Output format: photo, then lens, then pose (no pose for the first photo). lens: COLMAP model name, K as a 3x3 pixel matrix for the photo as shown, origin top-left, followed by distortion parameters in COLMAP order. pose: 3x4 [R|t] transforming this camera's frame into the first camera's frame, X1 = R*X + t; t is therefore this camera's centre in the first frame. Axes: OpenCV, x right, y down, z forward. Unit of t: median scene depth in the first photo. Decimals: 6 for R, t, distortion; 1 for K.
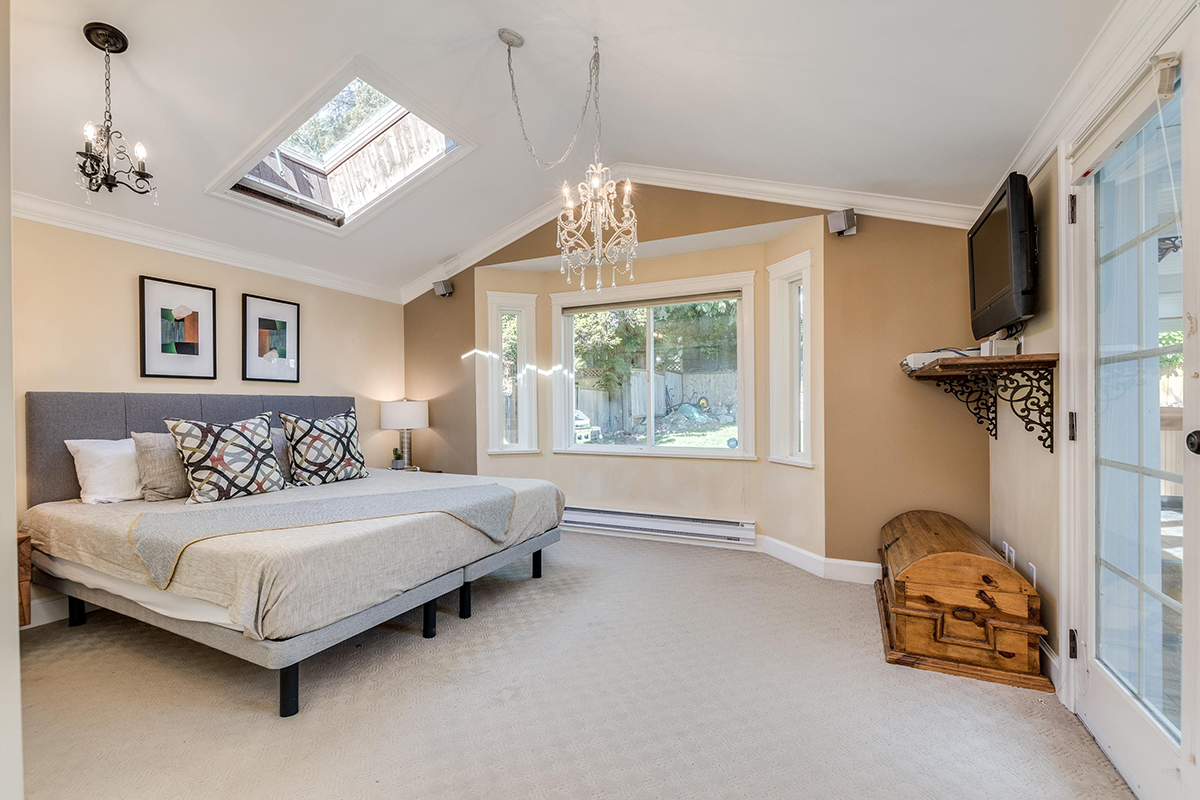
lens RADIAL K [[523.9, 0, 596.4], [0, 523.9, 400.7], [0, 0, 1]] dist [-0.000744, -0.000236]
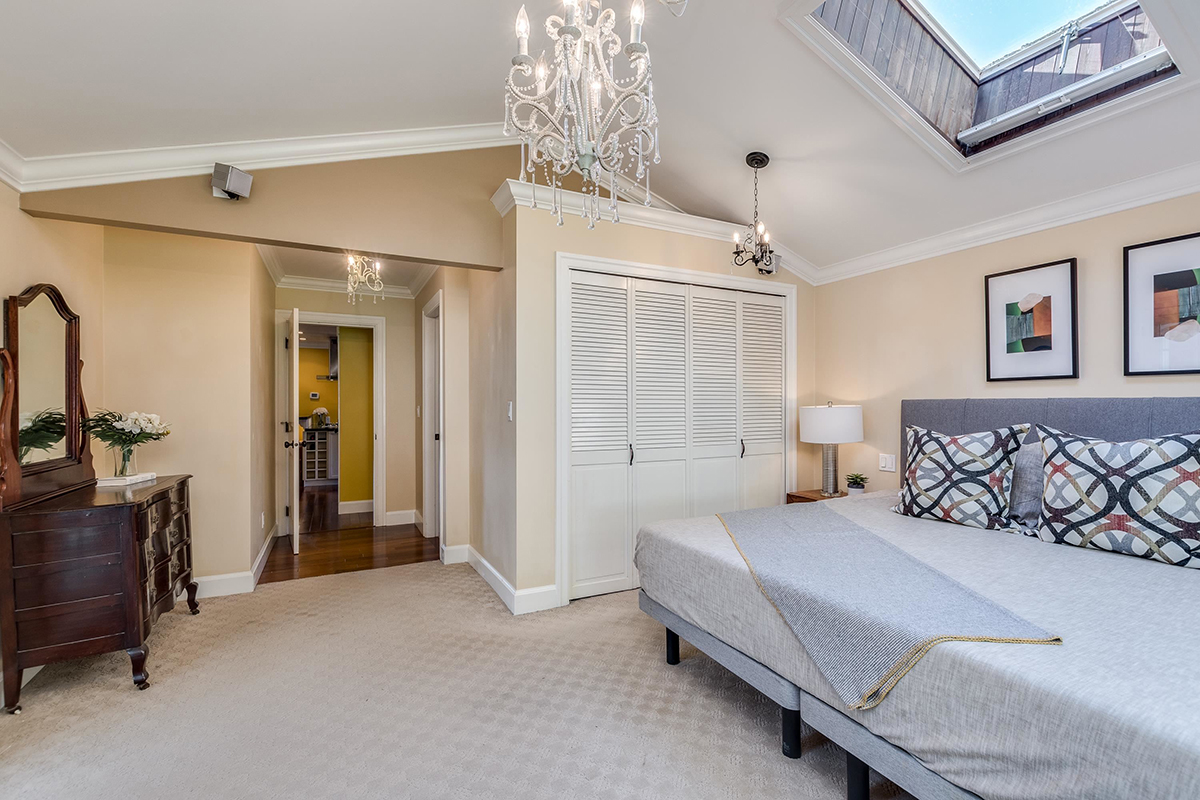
lens RADIAL K [[526.1, 0, 605.7], [0, 526.1, 406.9], [0, 0, 1]] dist [0.000000, -0.000231]
pose [[-0.605718, 0.015893, -0.795521, 0.300912], [0.018056, 0.999818, 0.006227, -0.016952], [0.795474, -0.010592, -0.605895, 0.961608]]
